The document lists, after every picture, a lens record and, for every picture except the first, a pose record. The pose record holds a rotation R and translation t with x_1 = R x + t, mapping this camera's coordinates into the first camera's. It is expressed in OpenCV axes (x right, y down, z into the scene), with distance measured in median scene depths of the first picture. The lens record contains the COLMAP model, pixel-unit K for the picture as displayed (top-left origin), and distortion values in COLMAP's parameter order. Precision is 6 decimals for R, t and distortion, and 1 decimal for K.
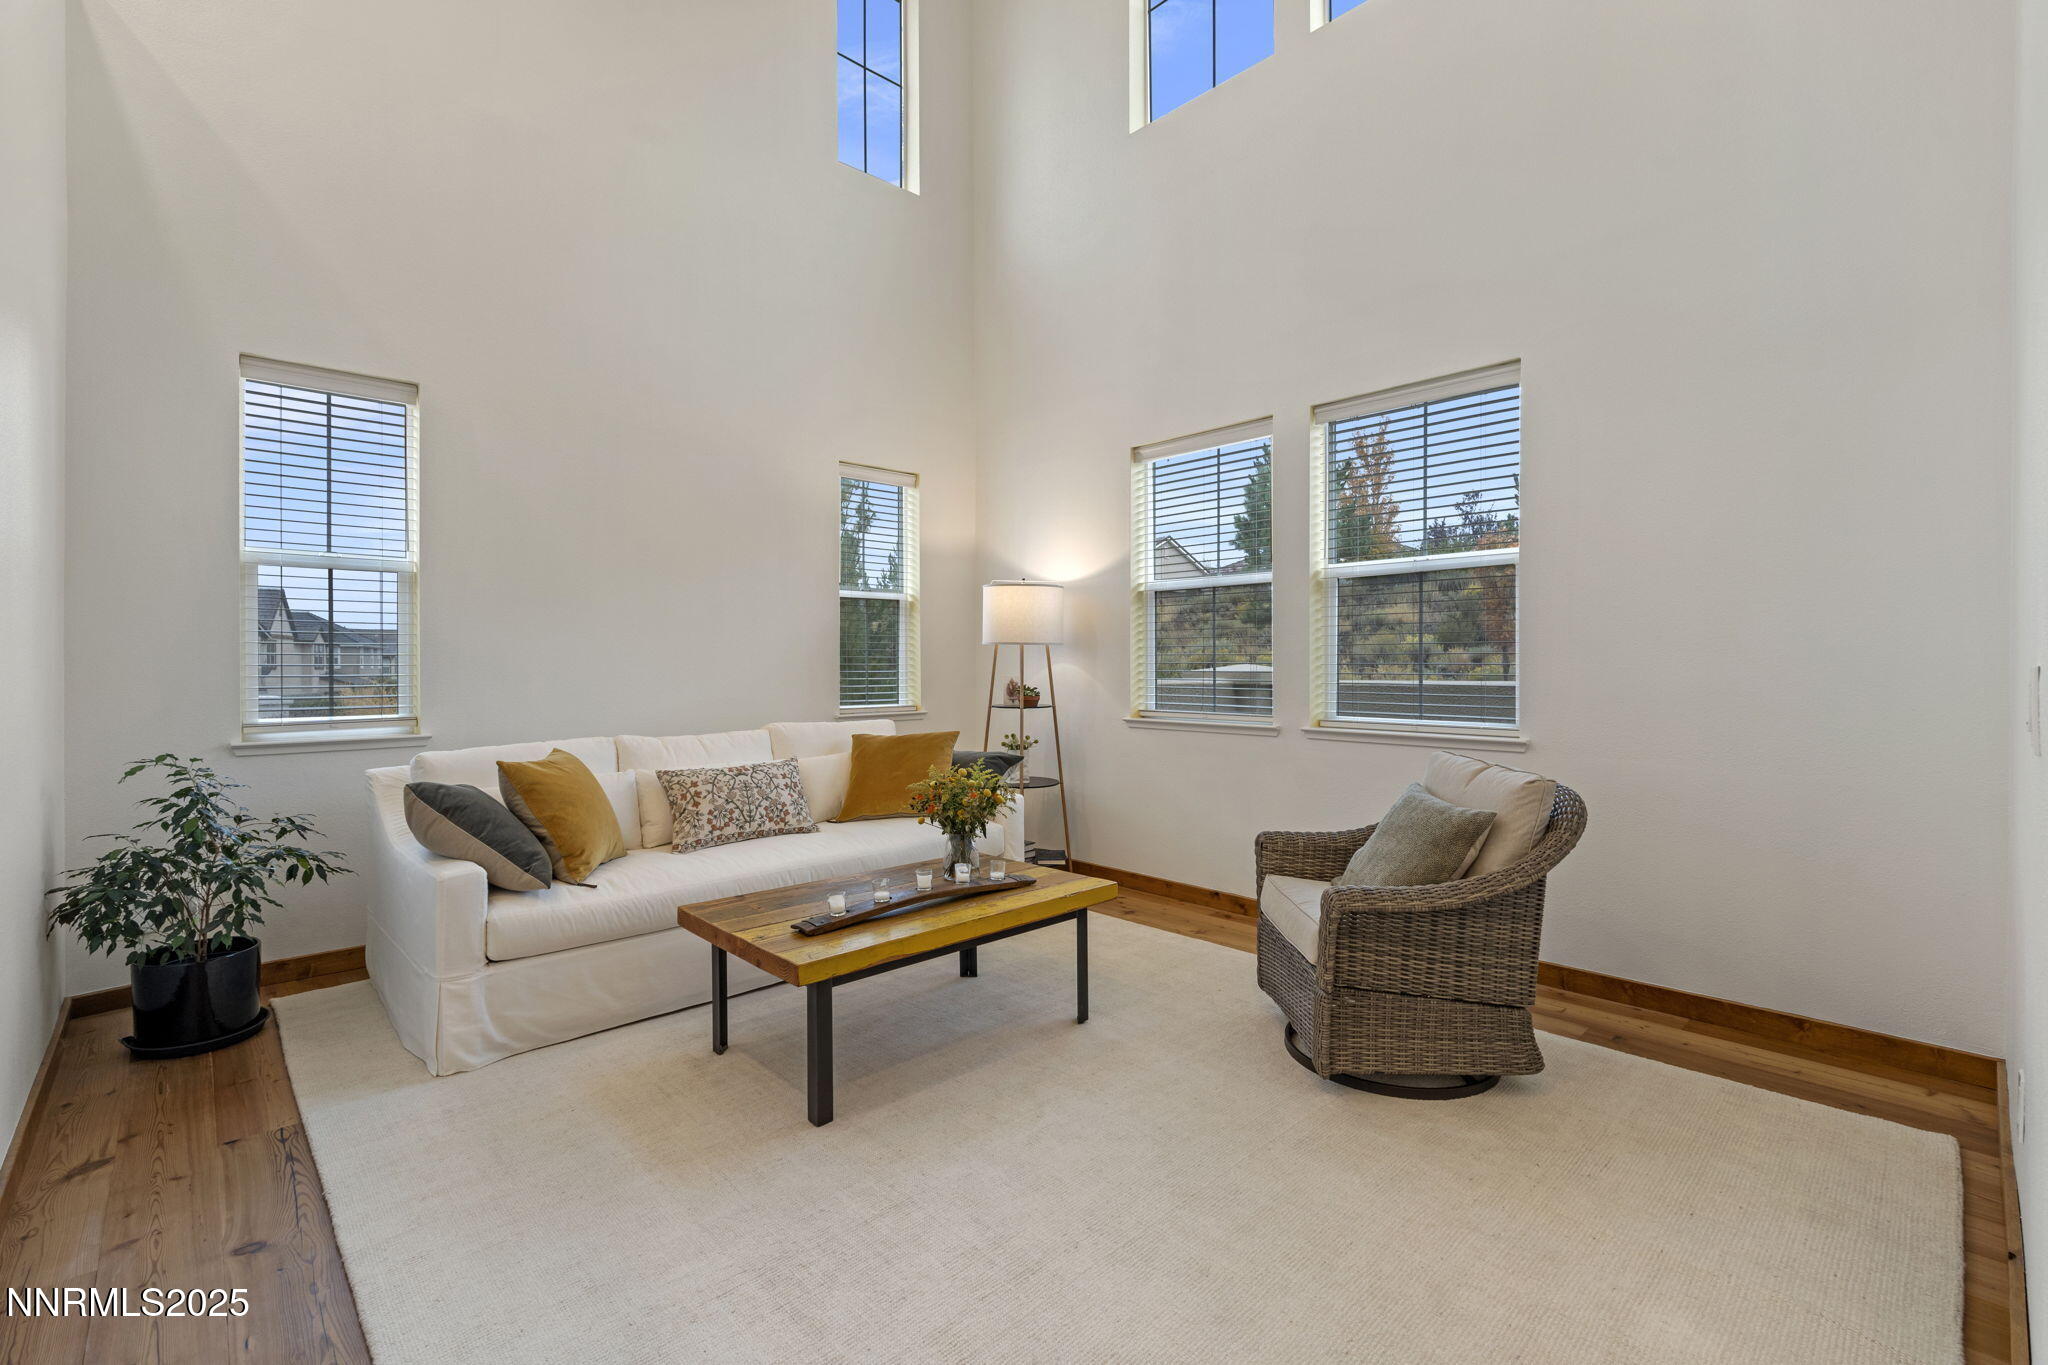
lens RADIAL K [[892.5, 0, 1012.3], [0, 892.5, 673.7], [0, 0, 1]] dist [-0.005731, 0.000593]
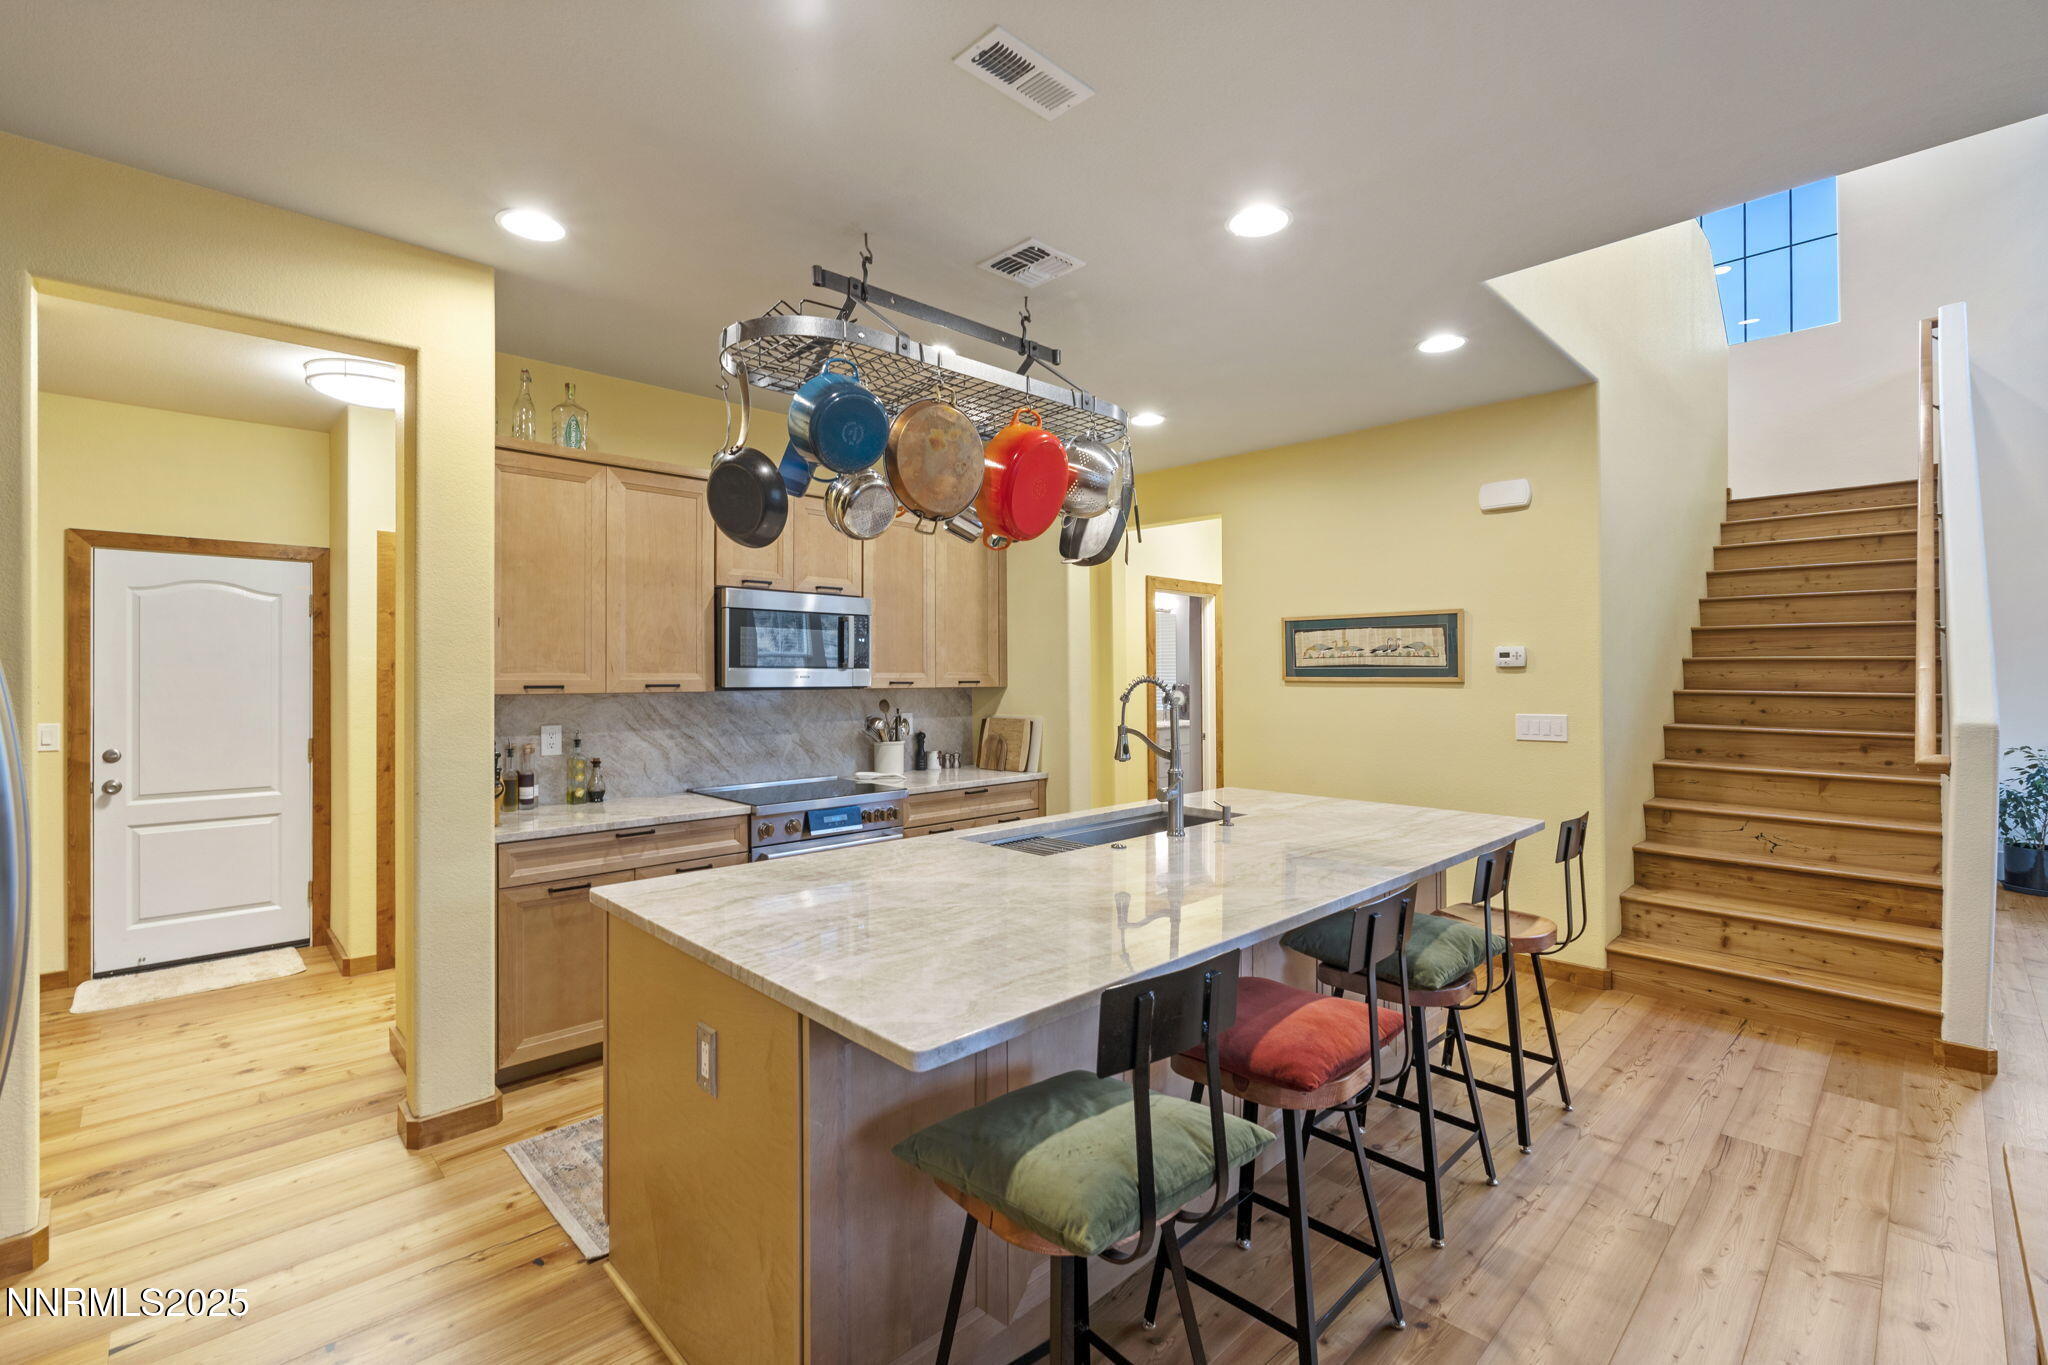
lens RADIAL K [[892.5, 0, 1012.3], [0, 892.5, 673.7], [0, 0, 1]] dist [-0.005731, 0.000593]
pose [[0.015336, 0.001033, -0.999882, 0.975792], [-0.008027, 0.999967, 0.000910, -0.055639], [0.999850, 0.008012, 0.015344, -1.261212]]
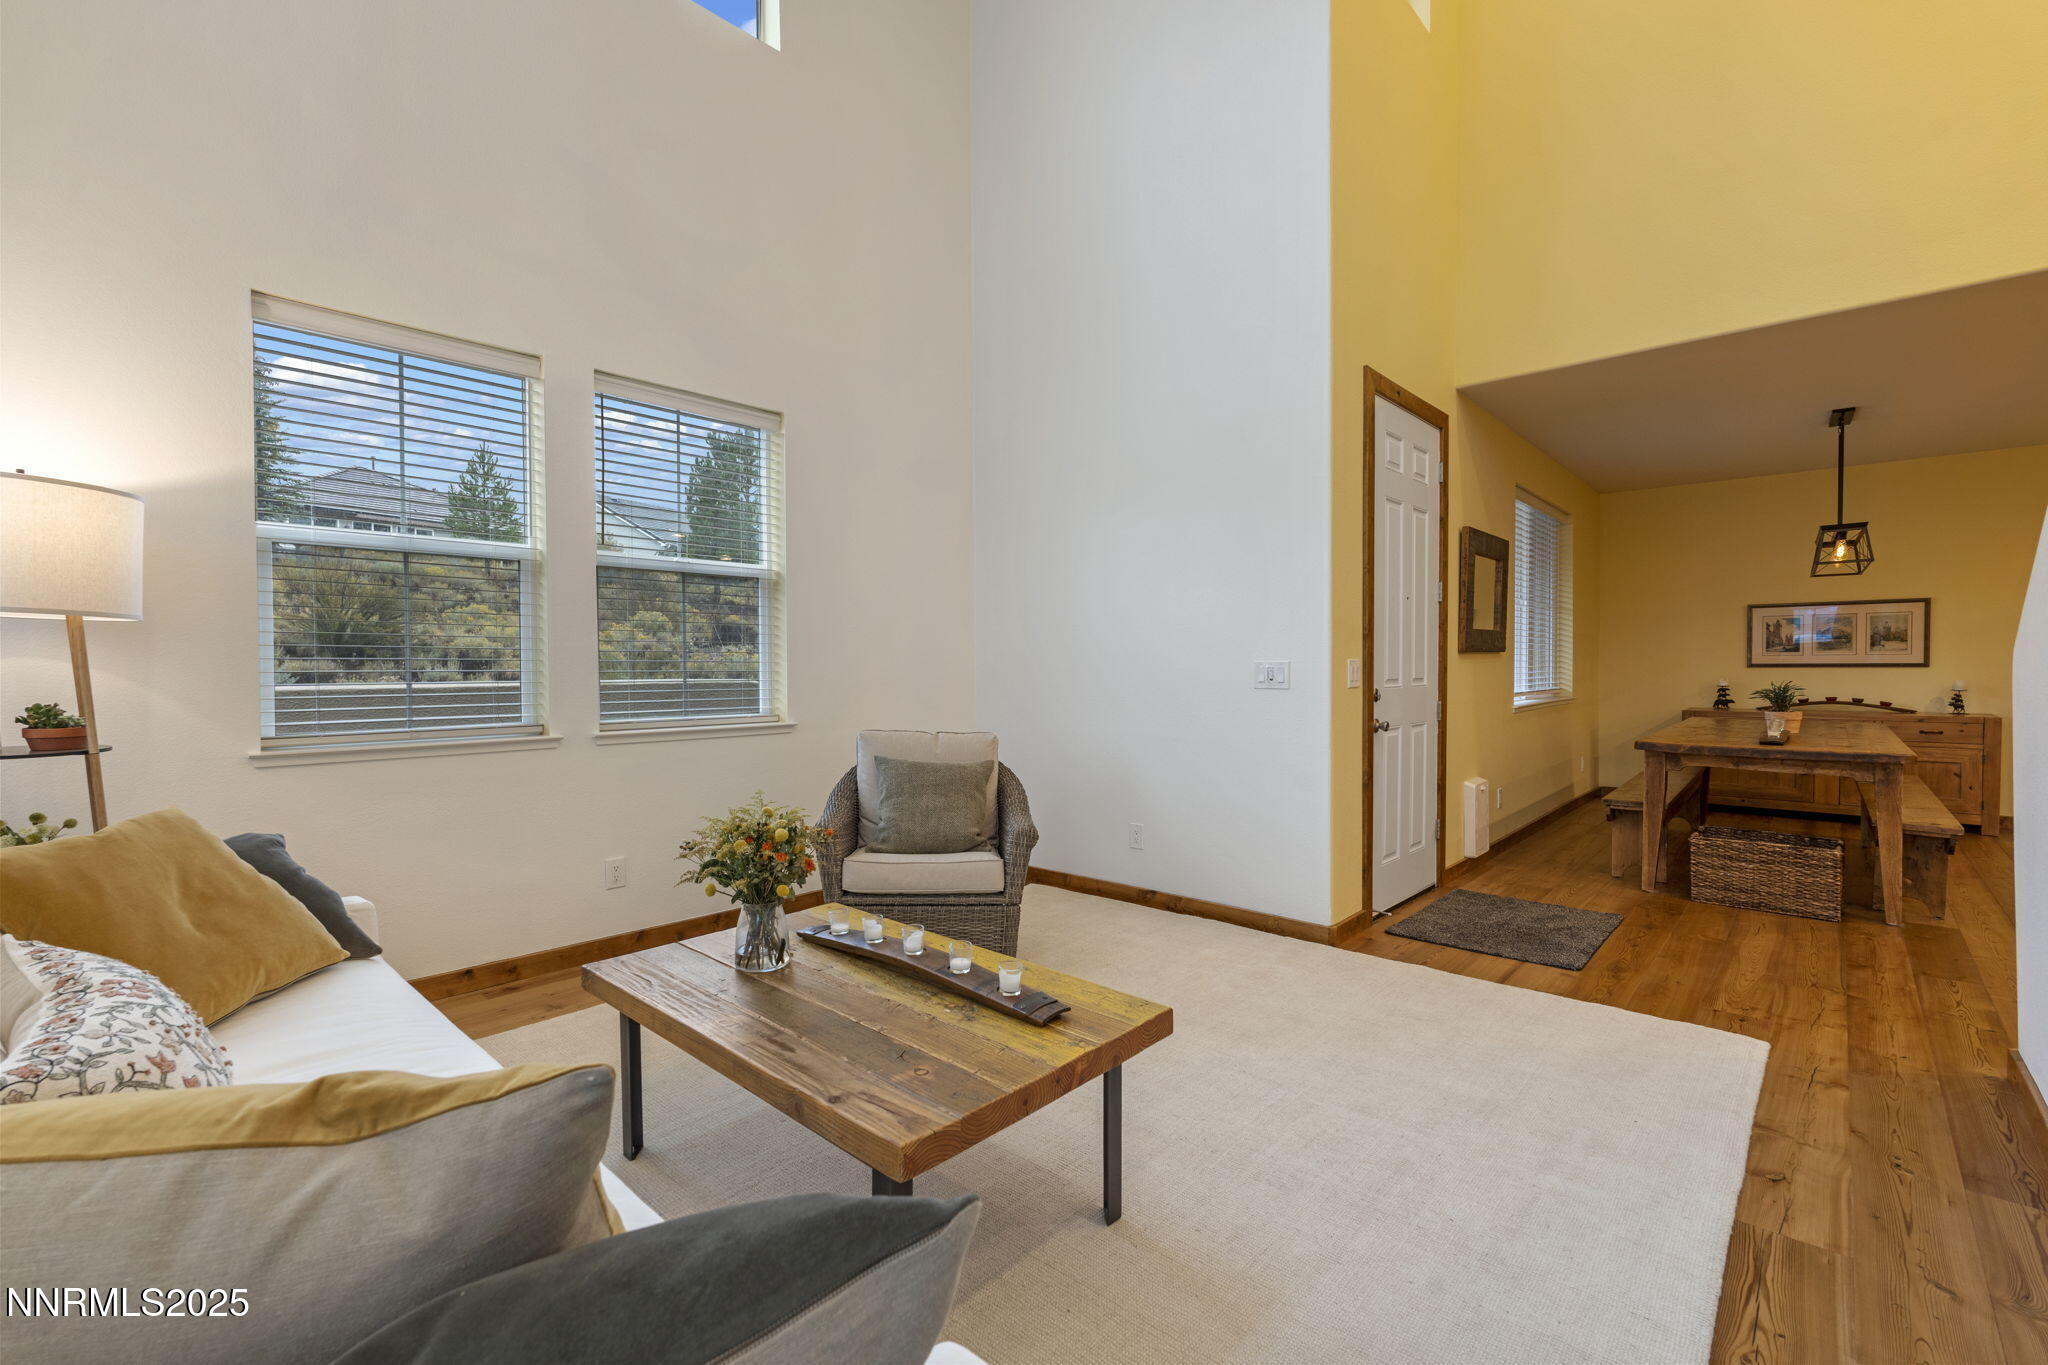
lens RADIAL K [[881.1, 0, 1024.0], [0, 881.1, 682.5], [0, 0, 1]] dist [-0.003622, -0.000533]
pose [[-0.074951, -0.018213, 0.997021, -0.770694], [0.013487, 0.999723, 0.019276, -0.000905], [-0.997096, 0.014891, -0.074685, 0.870952]]
